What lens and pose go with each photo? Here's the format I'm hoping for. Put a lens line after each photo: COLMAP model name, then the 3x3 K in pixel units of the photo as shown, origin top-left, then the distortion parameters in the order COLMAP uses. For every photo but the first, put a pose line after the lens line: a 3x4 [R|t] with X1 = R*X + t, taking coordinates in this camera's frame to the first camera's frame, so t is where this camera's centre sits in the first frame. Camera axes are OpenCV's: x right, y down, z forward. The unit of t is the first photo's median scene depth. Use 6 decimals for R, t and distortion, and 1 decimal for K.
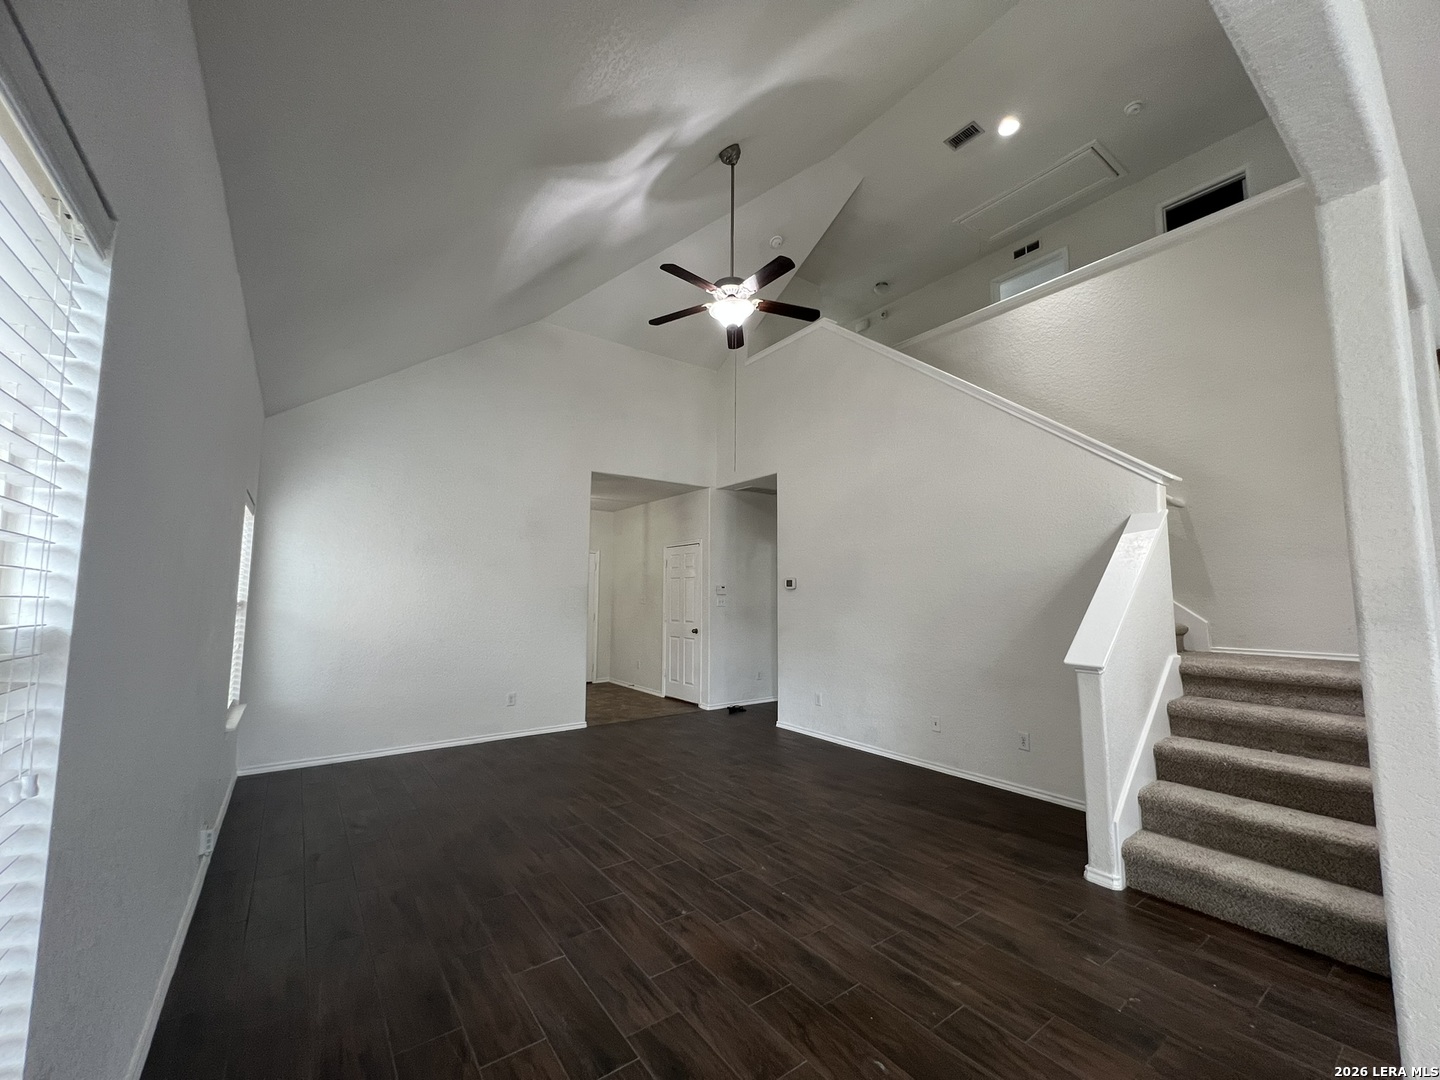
lens RADIAL K [[576.1, 0, 716.7], [0, 576.1, 537.3], [0, 0, 1]] dist [0.004958, 0.000250]
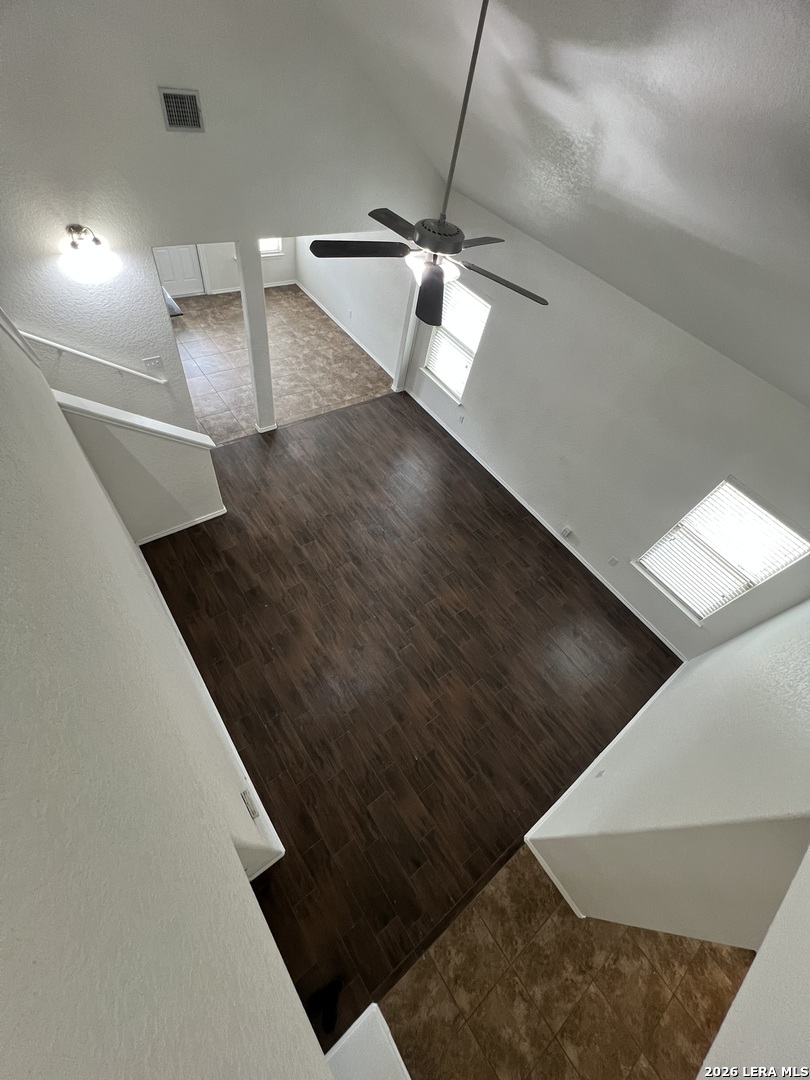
lens RADIAL K [[432.0, 0, 404.5], [0, 432.0, 536.7], [0, 0, 1]] dist [0.004958, 0.000250]
pose [[-0.985235, -0.094900, -0.142501, 0.152367], [-0.169473, 0.658822, 0.732962, -0.805726], [0.024325, 0.746289, -0.665177, 2.316752]]
